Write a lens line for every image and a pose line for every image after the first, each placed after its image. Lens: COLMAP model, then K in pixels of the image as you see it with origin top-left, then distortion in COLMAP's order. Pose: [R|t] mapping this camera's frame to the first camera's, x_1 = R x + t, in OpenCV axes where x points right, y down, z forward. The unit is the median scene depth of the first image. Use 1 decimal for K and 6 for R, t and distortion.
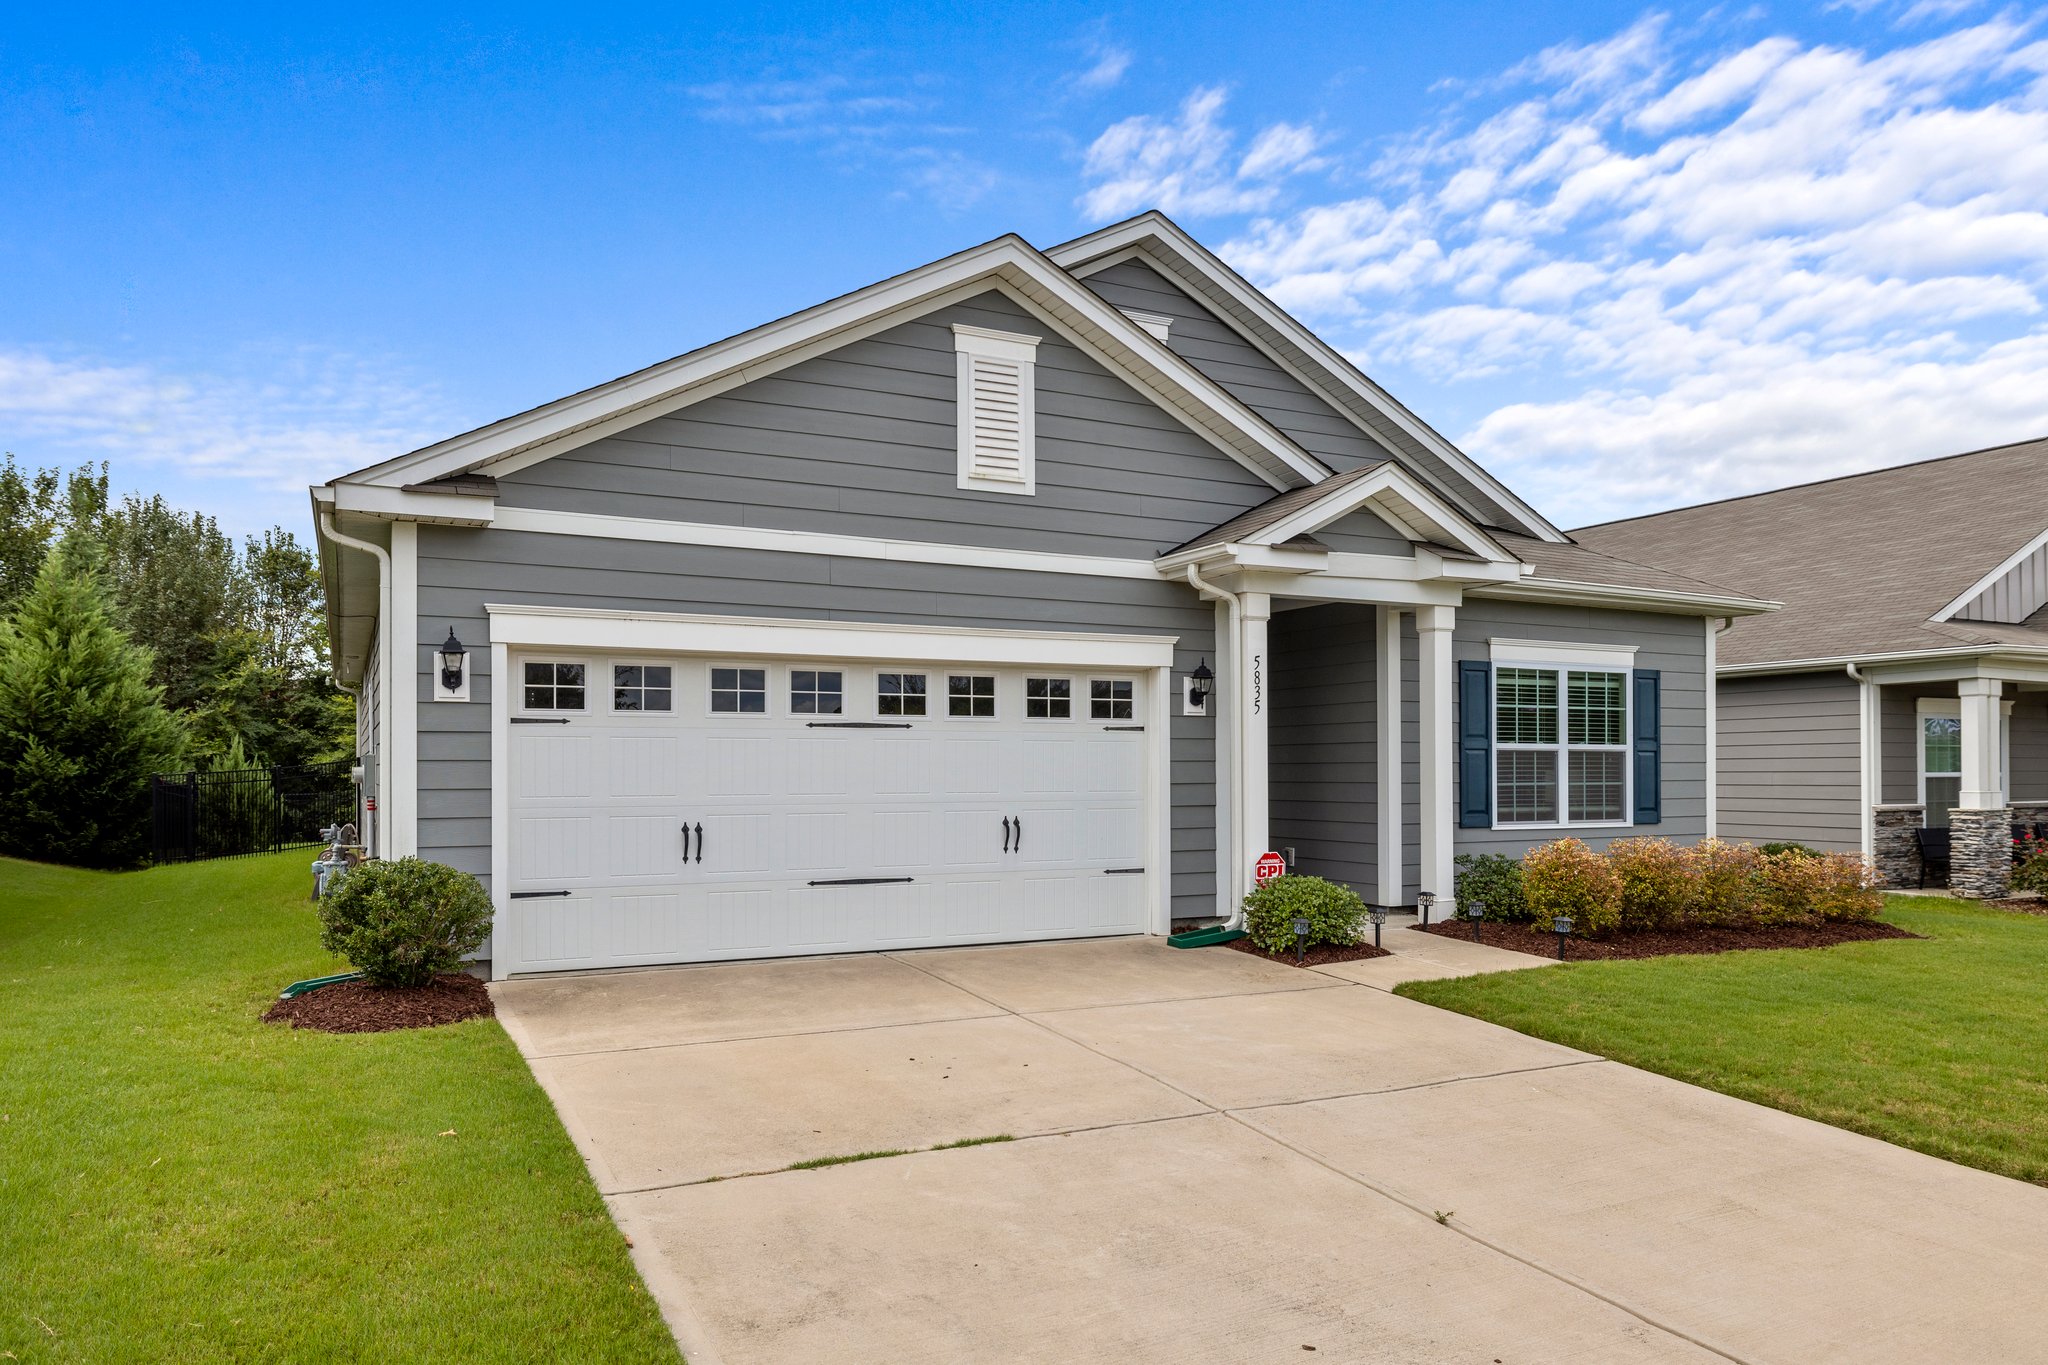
lens RADIAL K [[1413.9, 0, 1029.4], [0, 1413.9, 638.4], [0, 0, 1]] dist [0.004754, 0.000710]
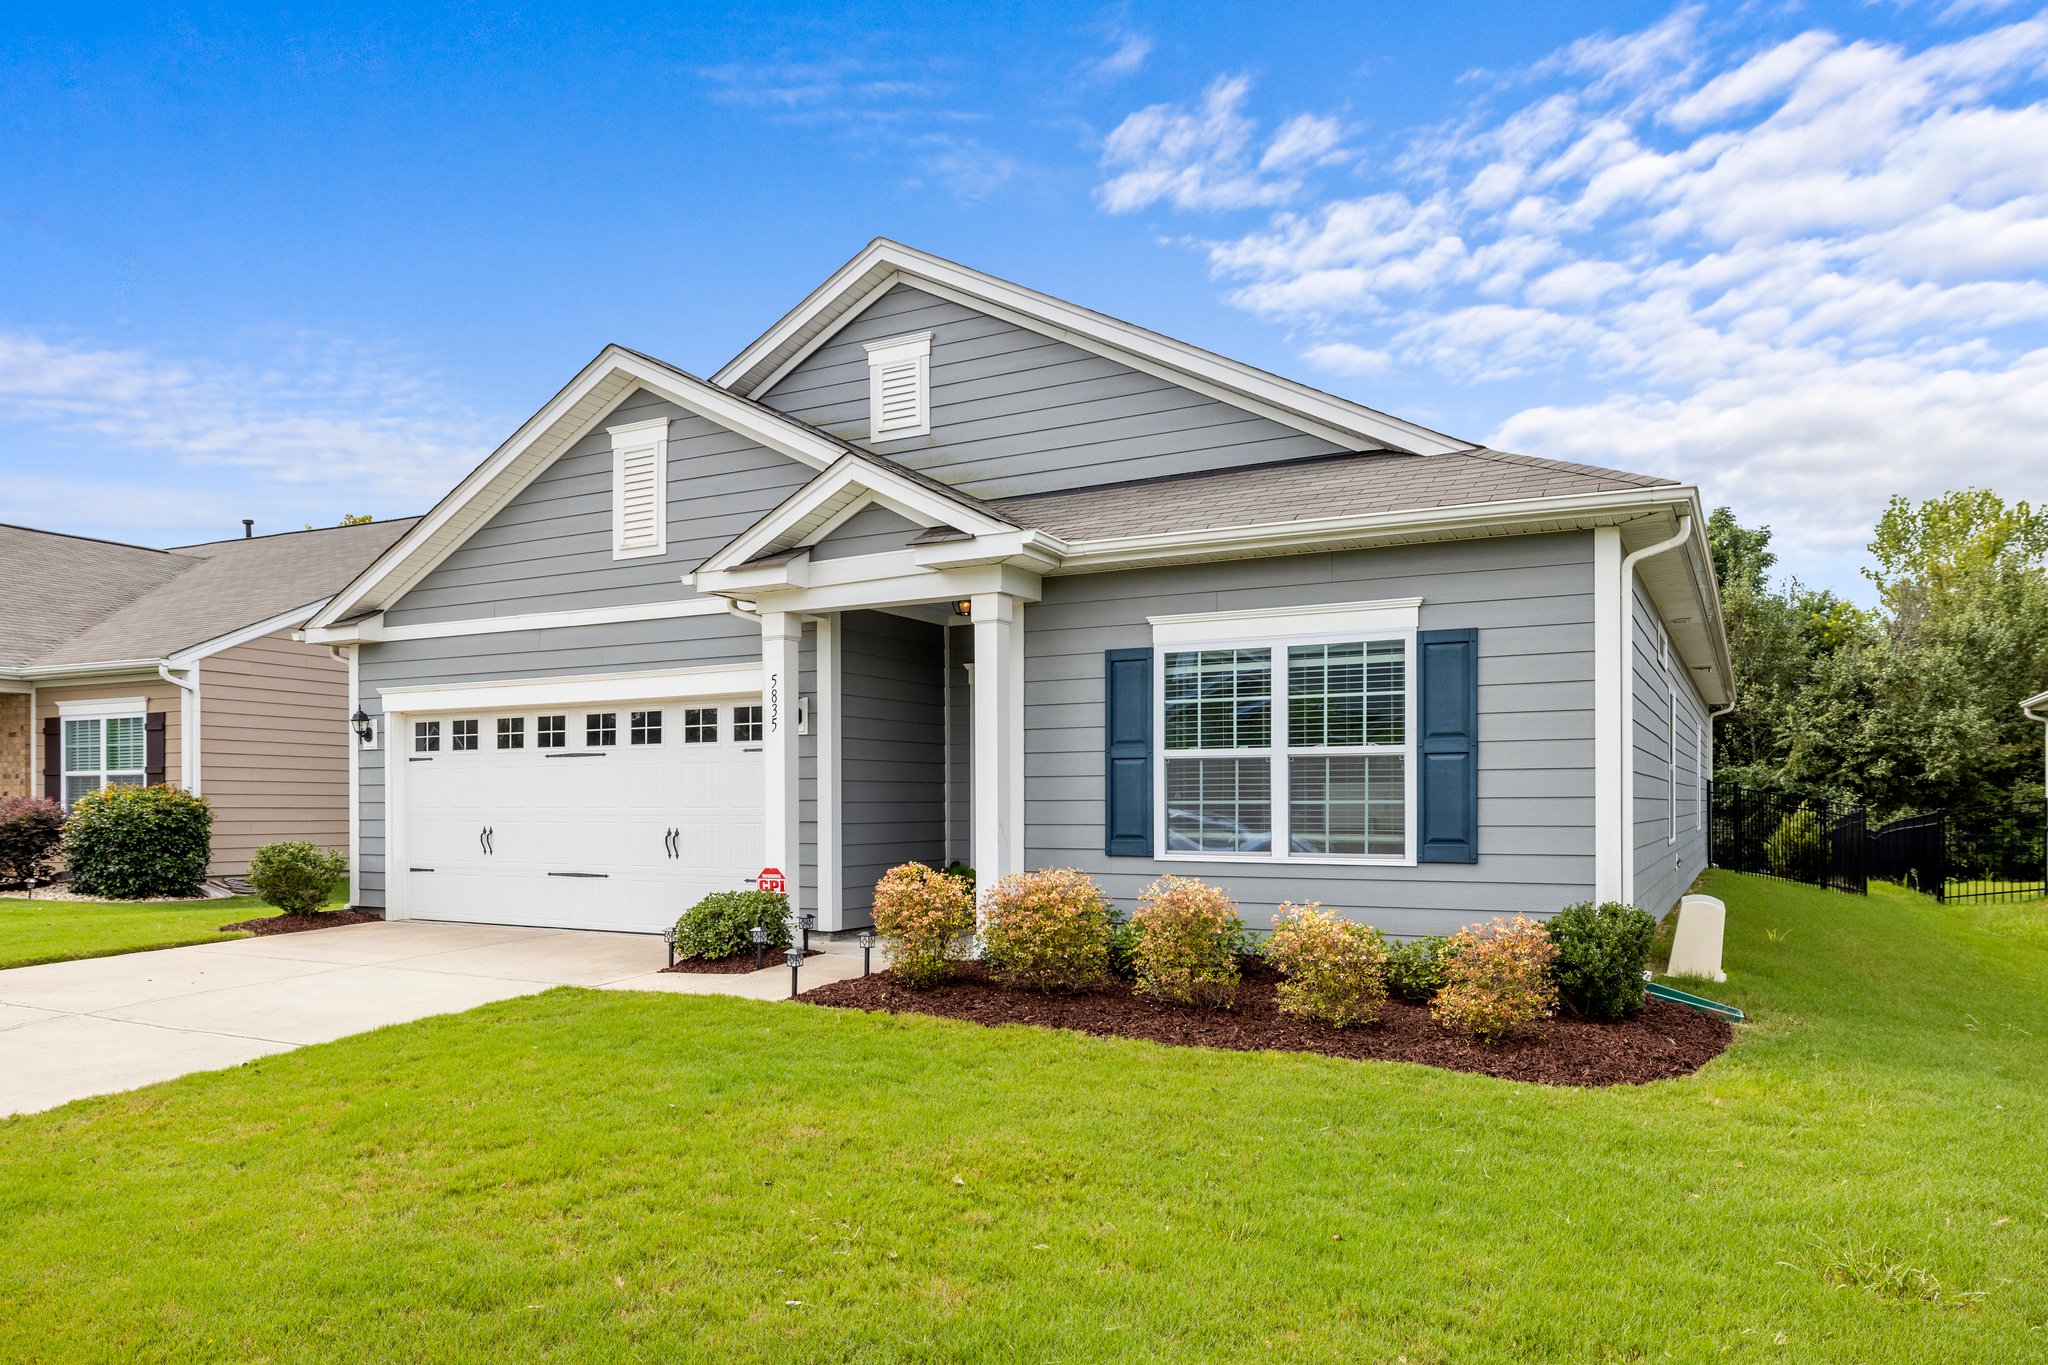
lens RADIAL K [[1318.5, 0, 1024.0], [0, 1318.5, 682.5], [0, 0, 1]] dist [0.000875, 0.000394]
pose [[0.563446, -0.073708, -0.822858, 1.049735], [0.080035, 0.996197, -0.034432, 0.065629], [0.822267, -0.046456, 0.567203, 0.615972]]
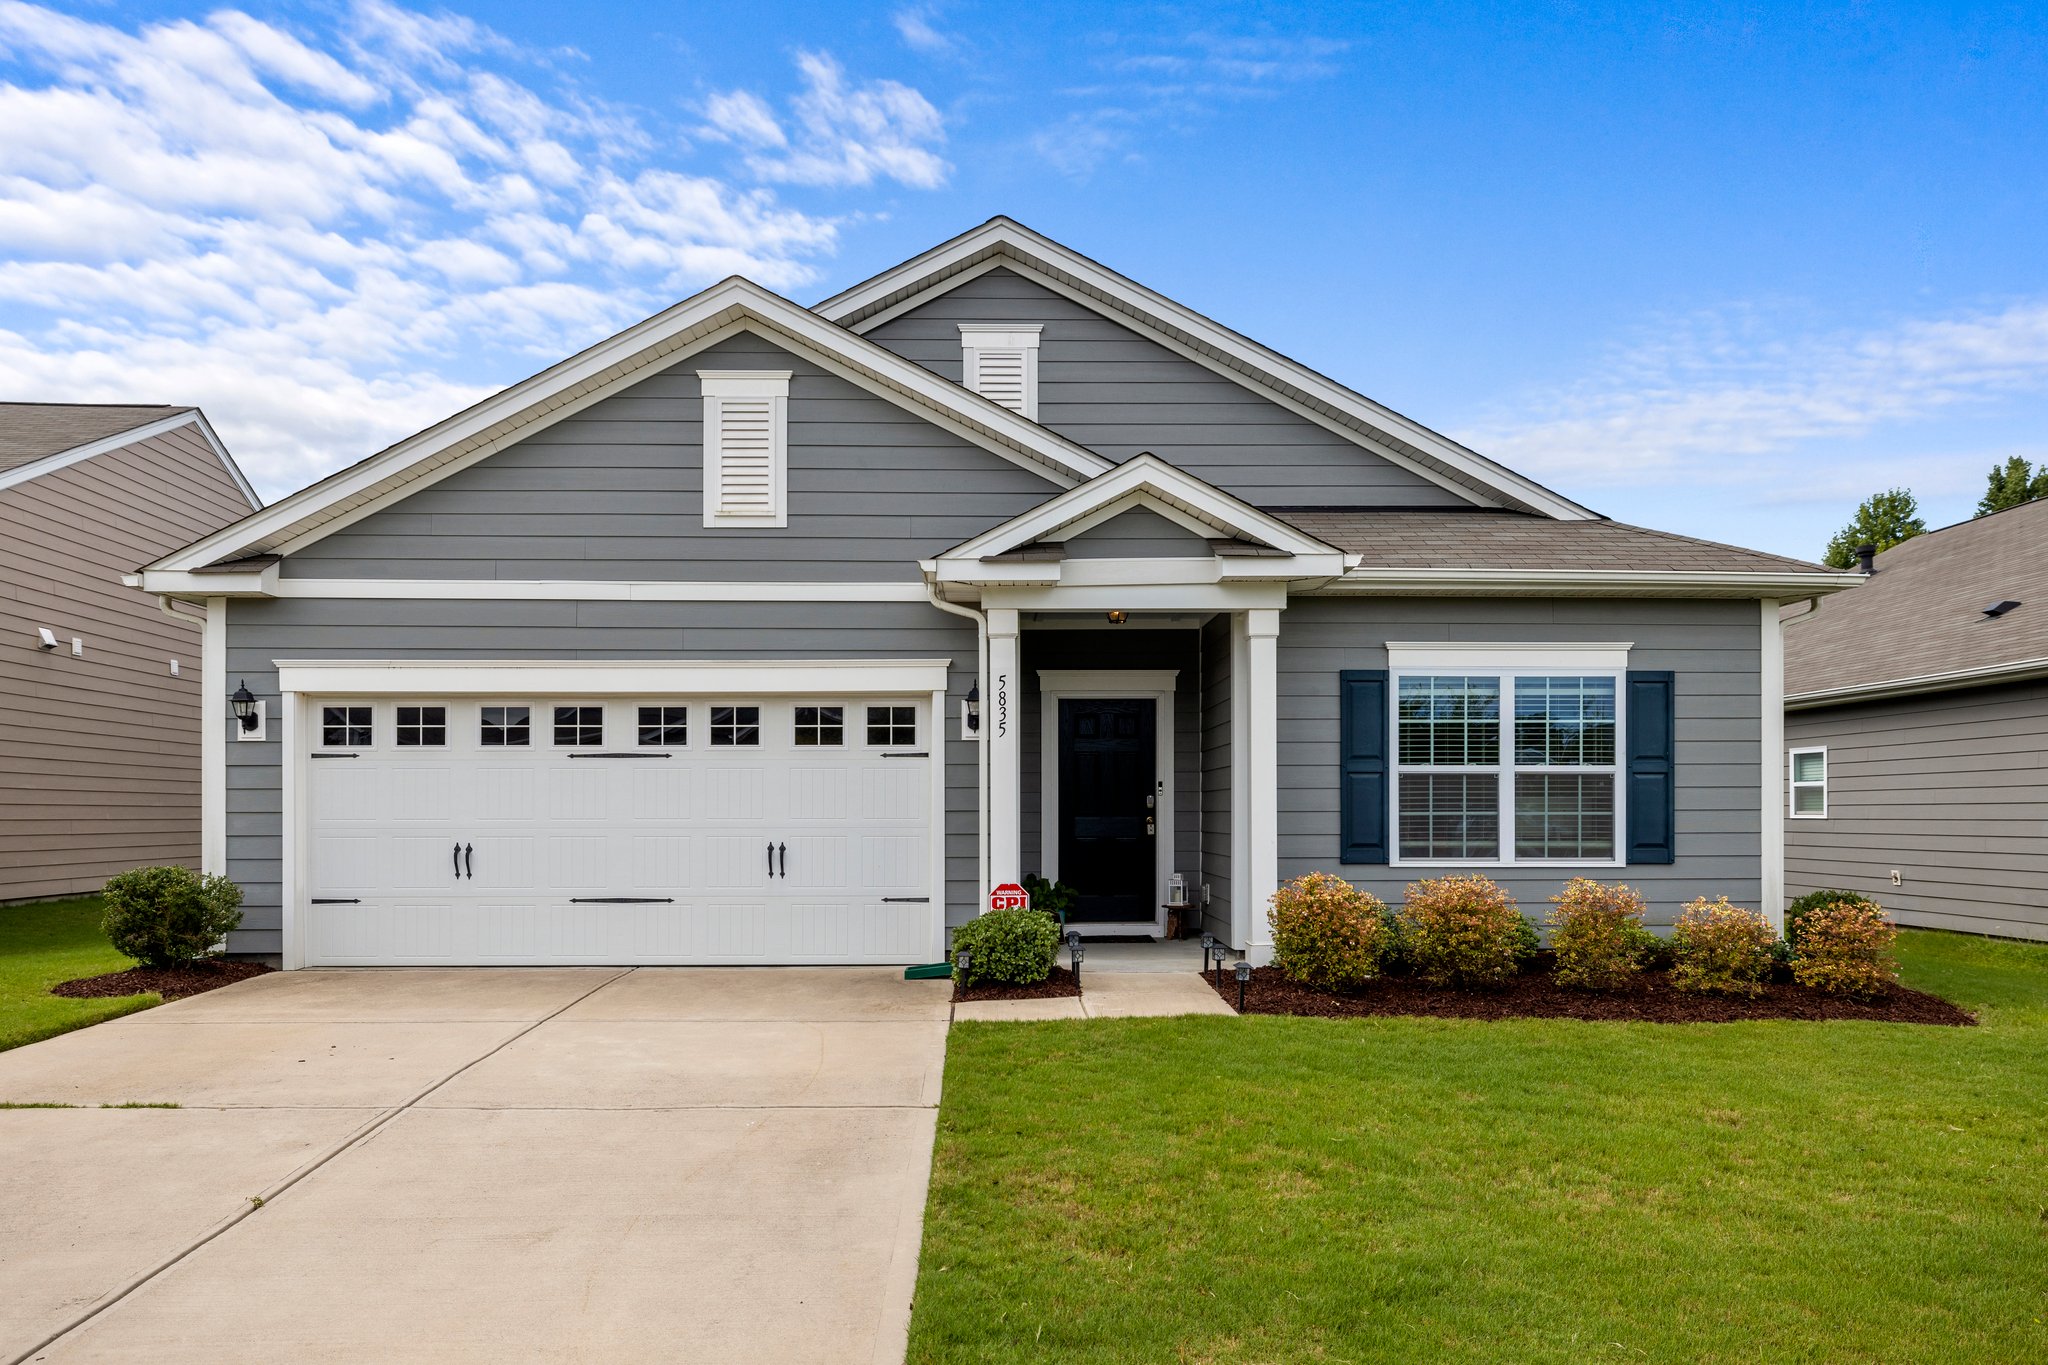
lens RADIAL K [[1352.9, 0, 1024.0], [0, 1352.9, 682.5], [0, 0, 1]] dist [-0.003226, -0.002371]
pose [[0.896472, -0.039390, -0.441346, 0.576684], [0.041306, 0.999133, -0.005272, 0.022619], [0.441171, -0.013504, 0.897321, 0.199887]]
